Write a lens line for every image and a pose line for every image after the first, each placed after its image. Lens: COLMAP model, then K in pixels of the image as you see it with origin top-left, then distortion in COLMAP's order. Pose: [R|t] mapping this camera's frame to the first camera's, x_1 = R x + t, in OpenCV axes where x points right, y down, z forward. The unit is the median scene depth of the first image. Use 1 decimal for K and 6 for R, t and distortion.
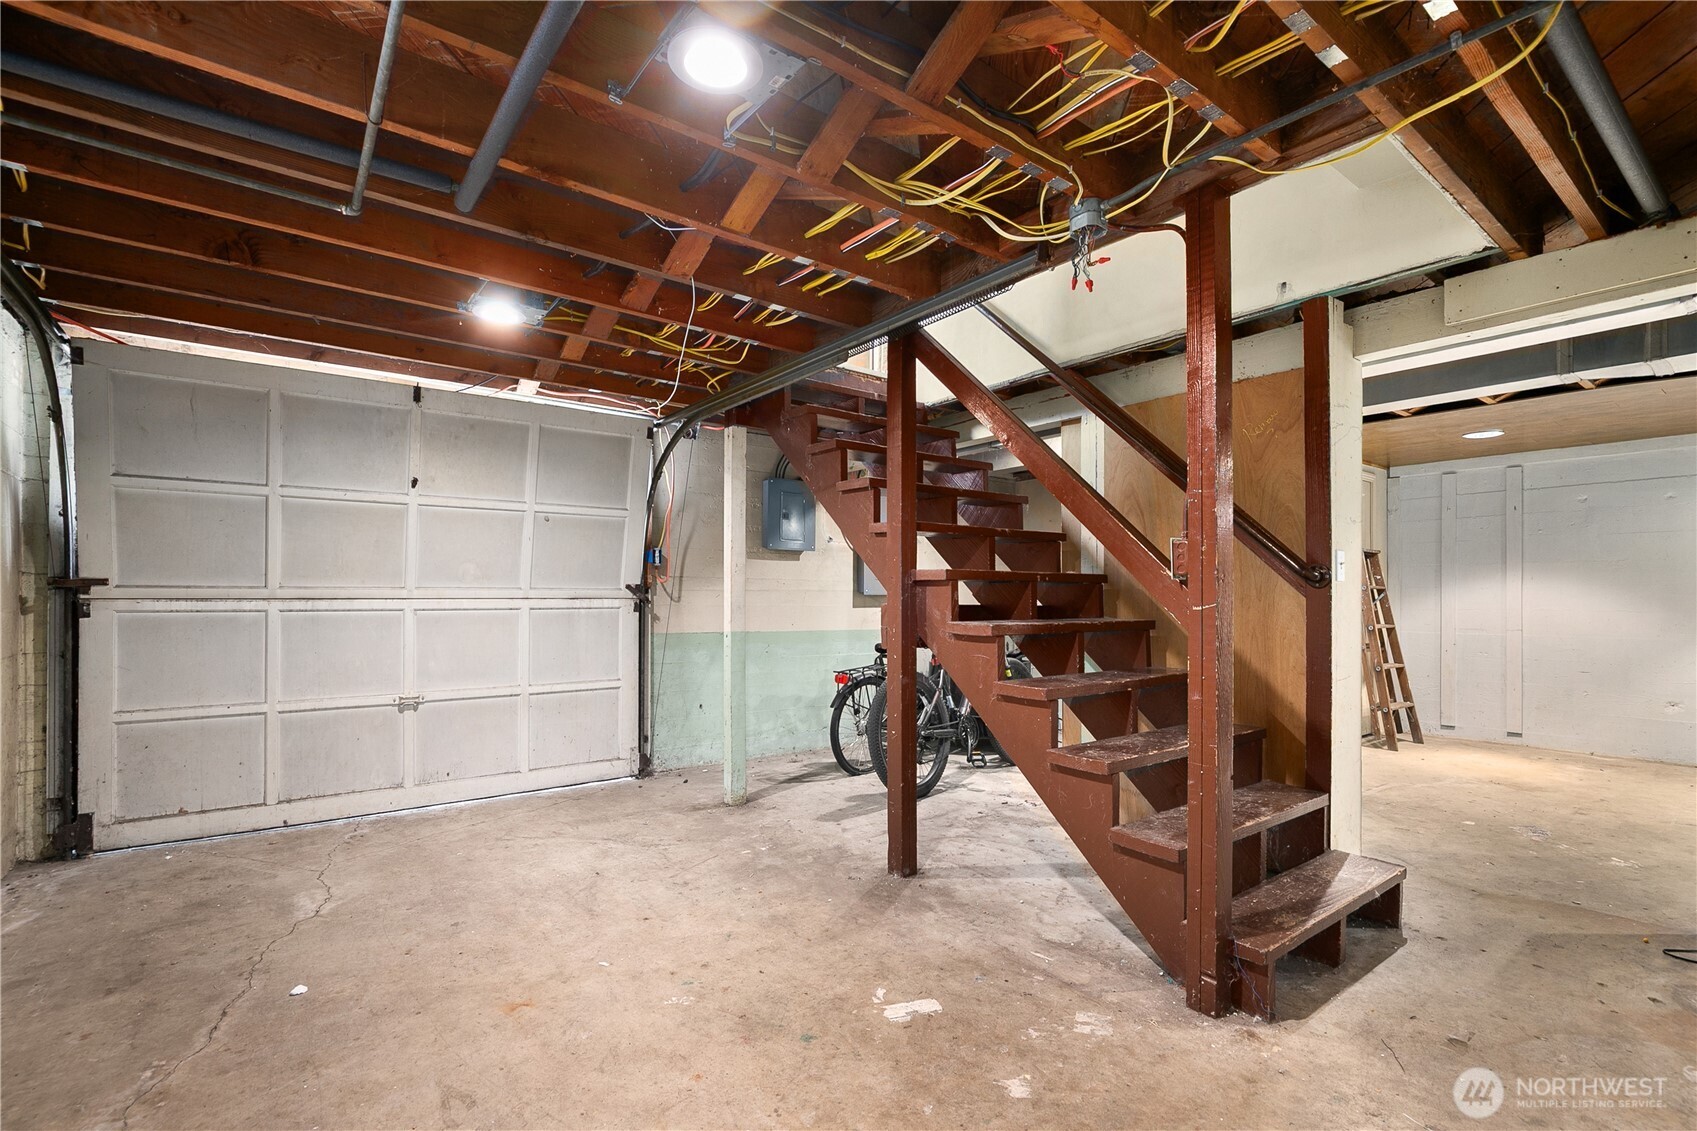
lens RADIAL K [[777.9, 0, 860.8], [0, 777.9, 576.4], [0, 0, 1]] dist [-0.011460, 0.000639]
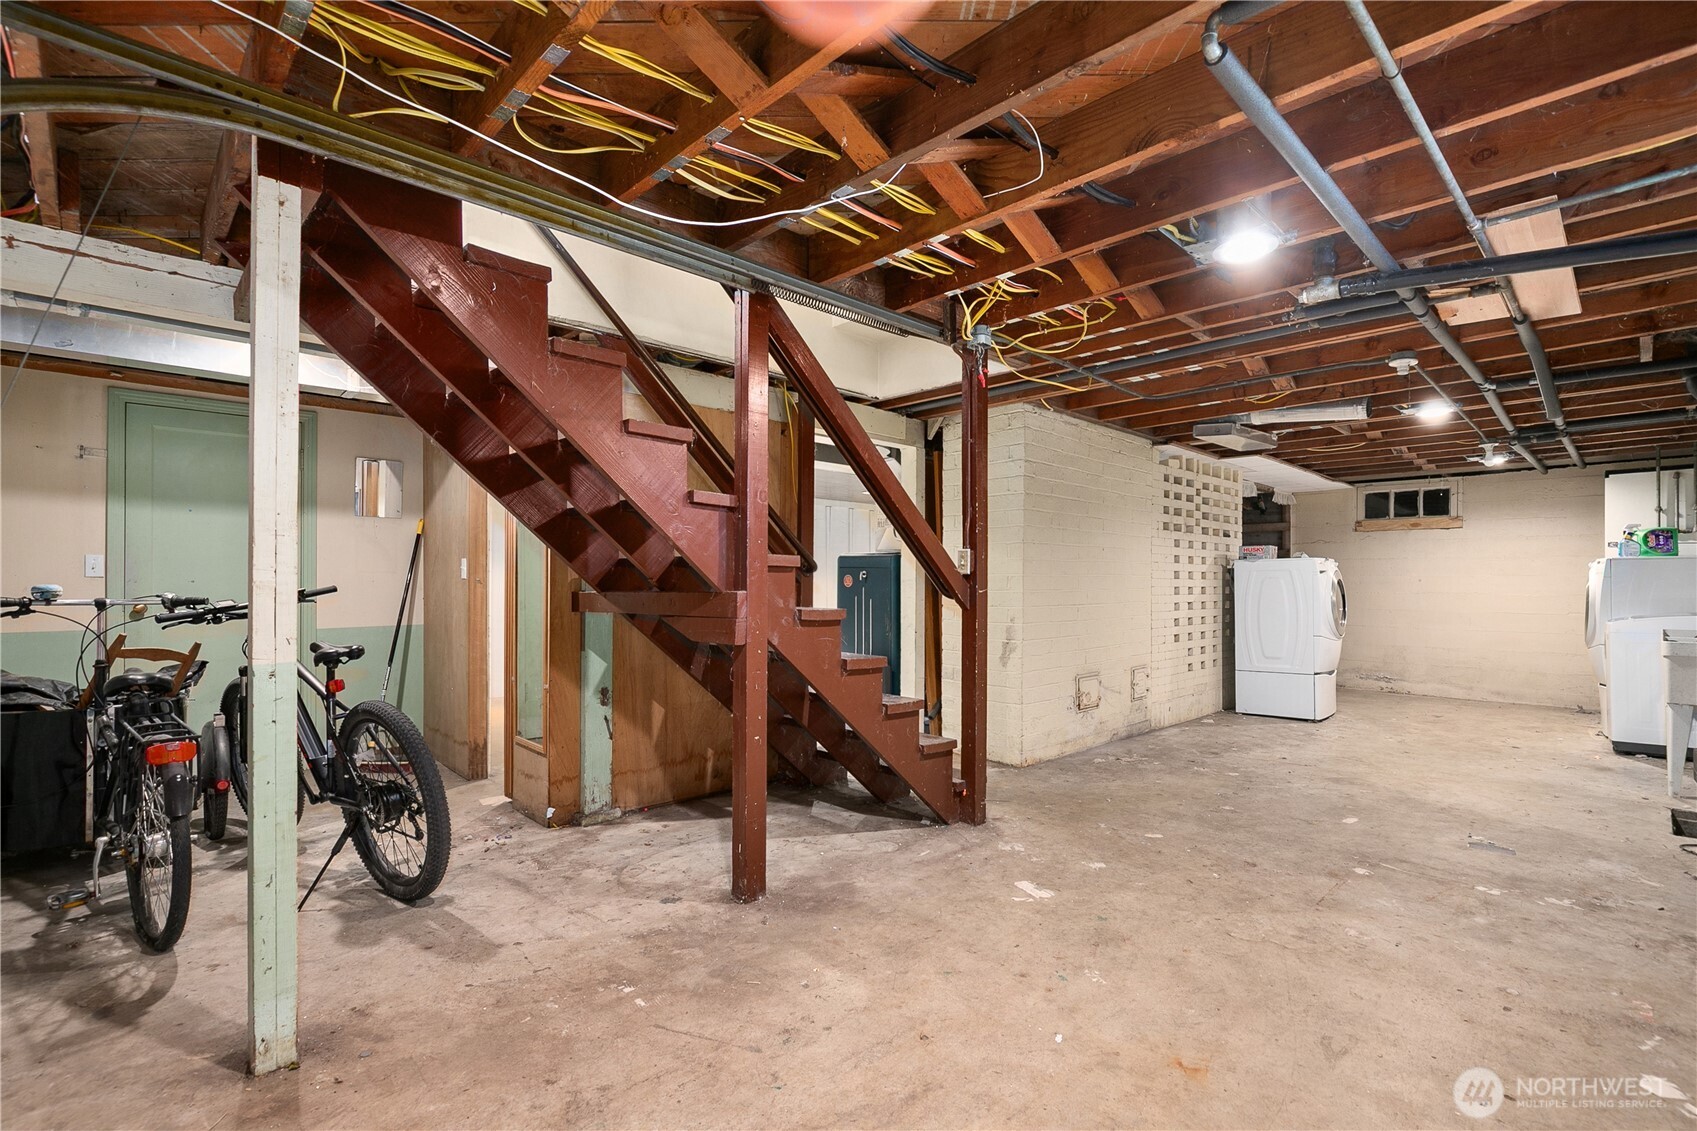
lens RADIAL K [[777.9, 0, 860.8], [0, 777.9, 576.4], [0, 0, 1]] dist [-0.011460, 0.000639]
pose [[-0.107656, 0.003354, 0.994183, -0.849334], [-0.029479, 0.999544, -0.006564, 0.021469], [-0.993751, -0.030014, -0.107508, 0.994588]]
